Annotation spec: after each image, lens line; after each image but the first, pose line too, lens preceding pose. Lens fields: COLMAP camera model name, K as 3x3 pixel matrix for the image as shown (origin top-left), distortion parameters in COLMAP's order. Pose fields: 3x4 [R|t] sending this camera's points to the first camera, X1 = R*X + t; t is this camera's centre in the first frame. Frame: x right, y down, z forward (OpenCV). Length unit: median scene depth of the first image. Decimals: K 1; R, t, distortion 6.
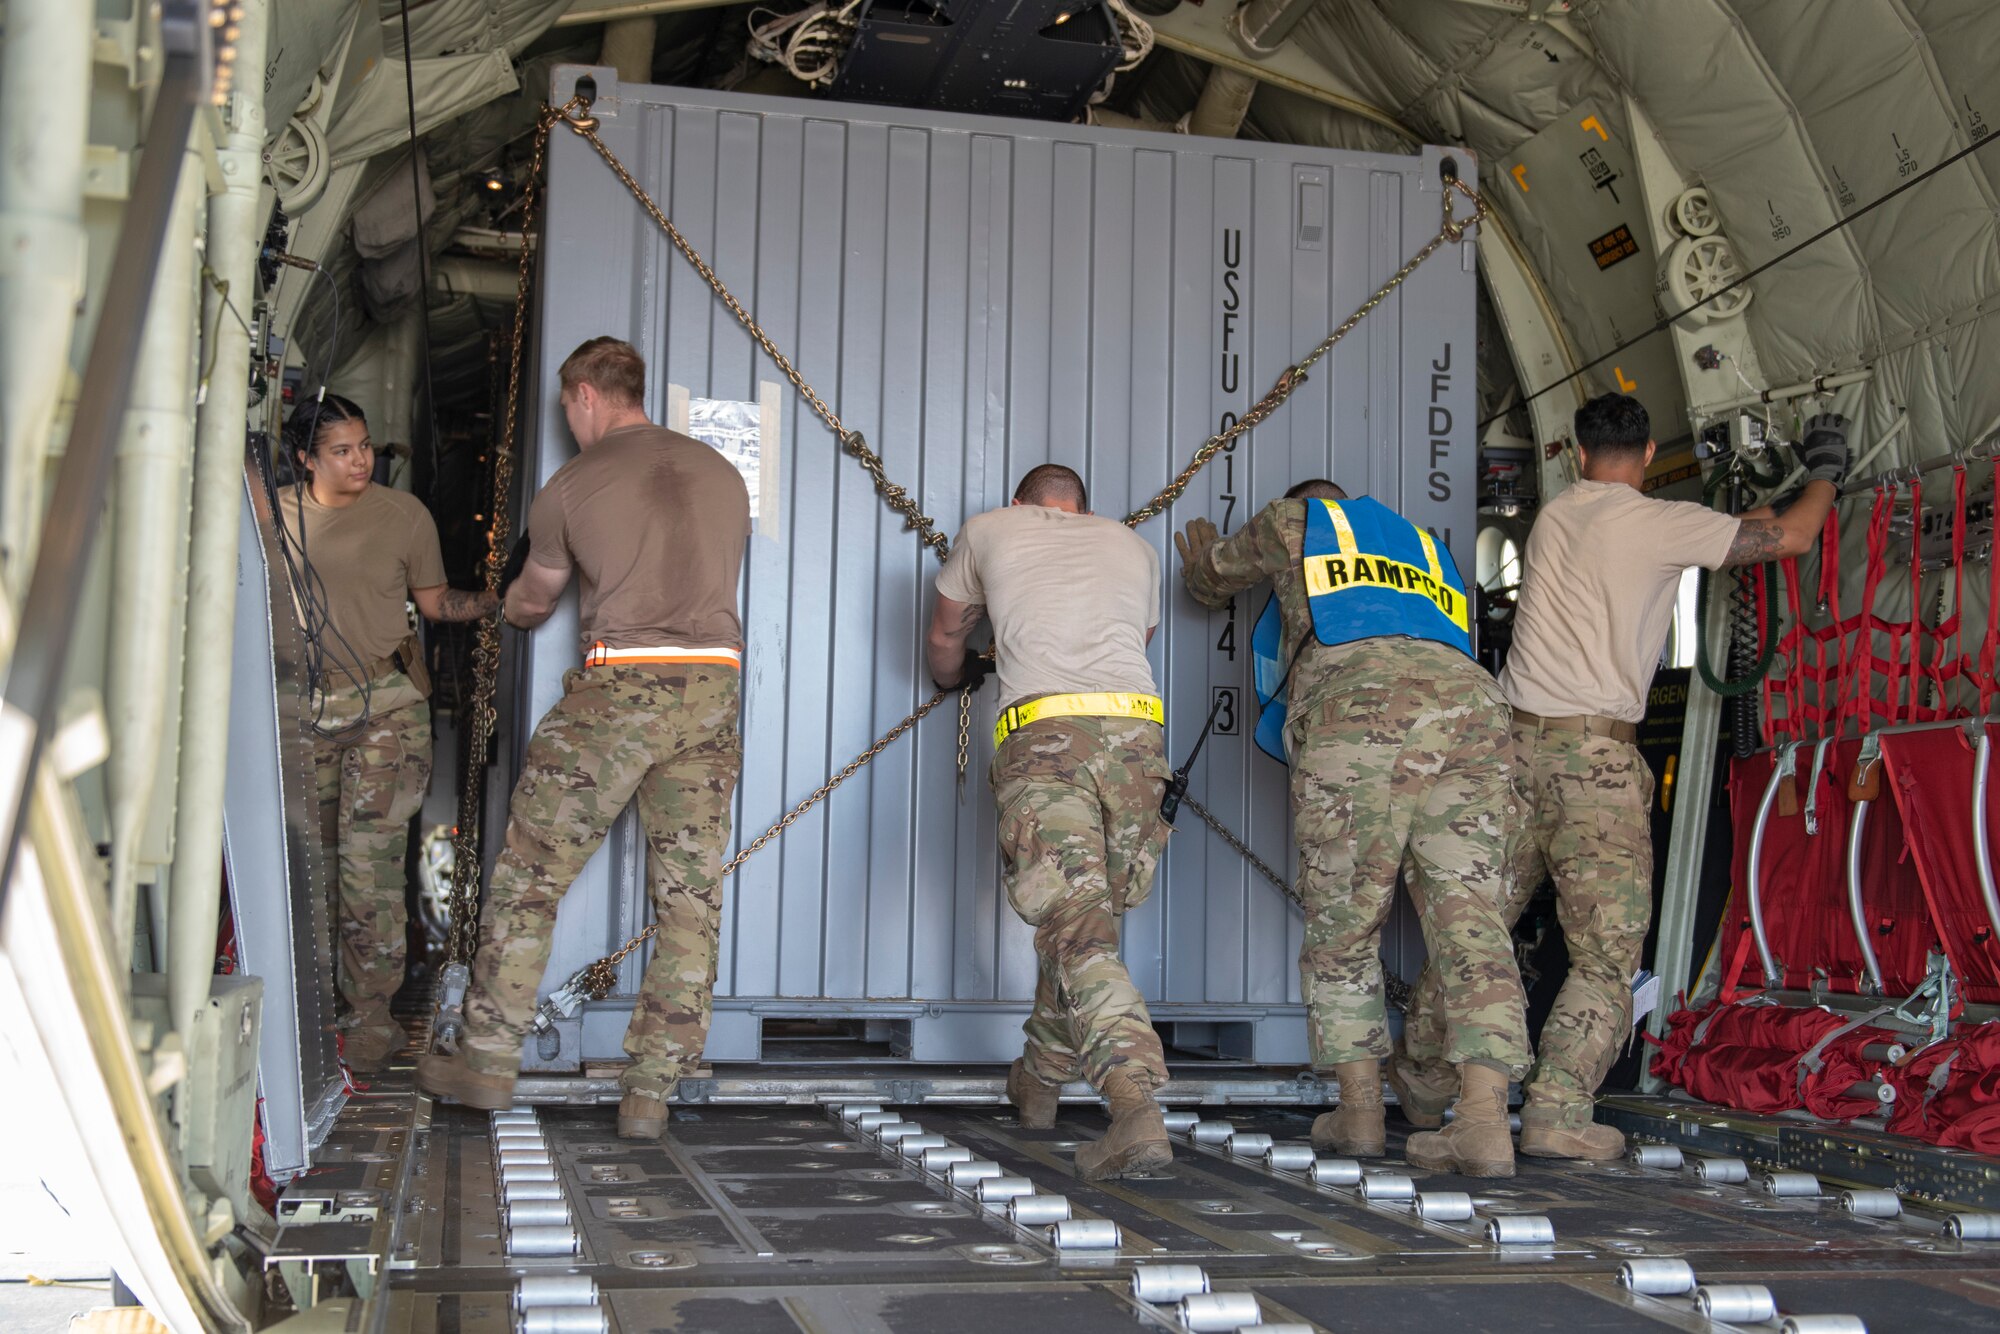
lens RADIAL K [[2396.0, 0, 1000.0], [0, 2396.0, 667.0], [0, 0, 1]] dist [0.019733, 0.021185]
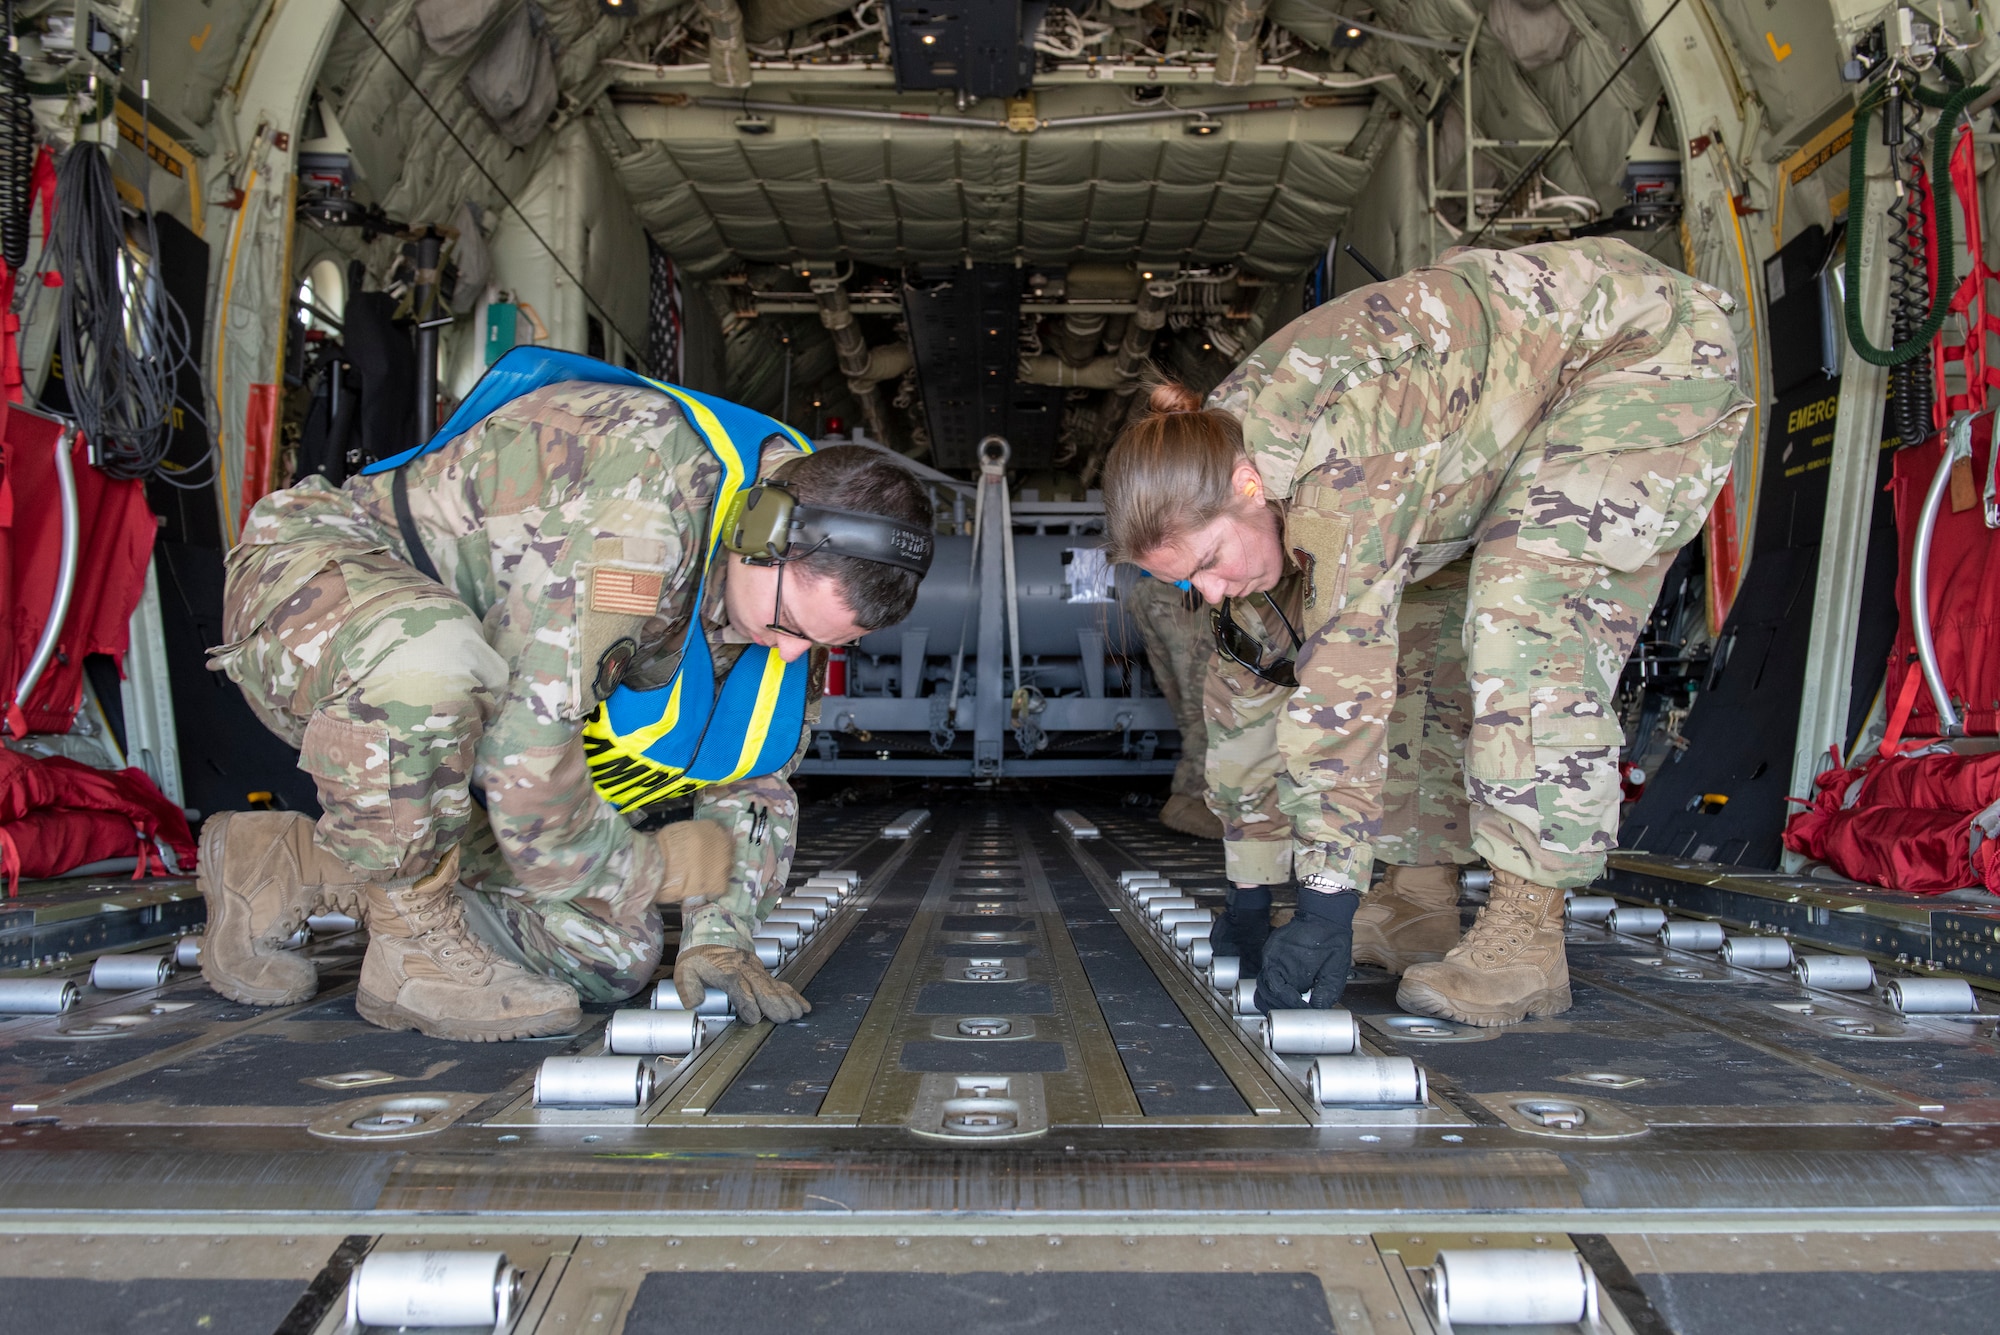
lens RADIAL K [[1812.7, 0, 1000.0], [0, 1812.7, 667.5], [0, 0, 1]] dist [-0.018536, -0.018610]
pose [[0.975260, -0.027283, -0.219370, 0.149412], [0.038219, 0.998221, 0.045760, 0.072735], [0.217731, -0.053011, 0.974568, 0.365596]]
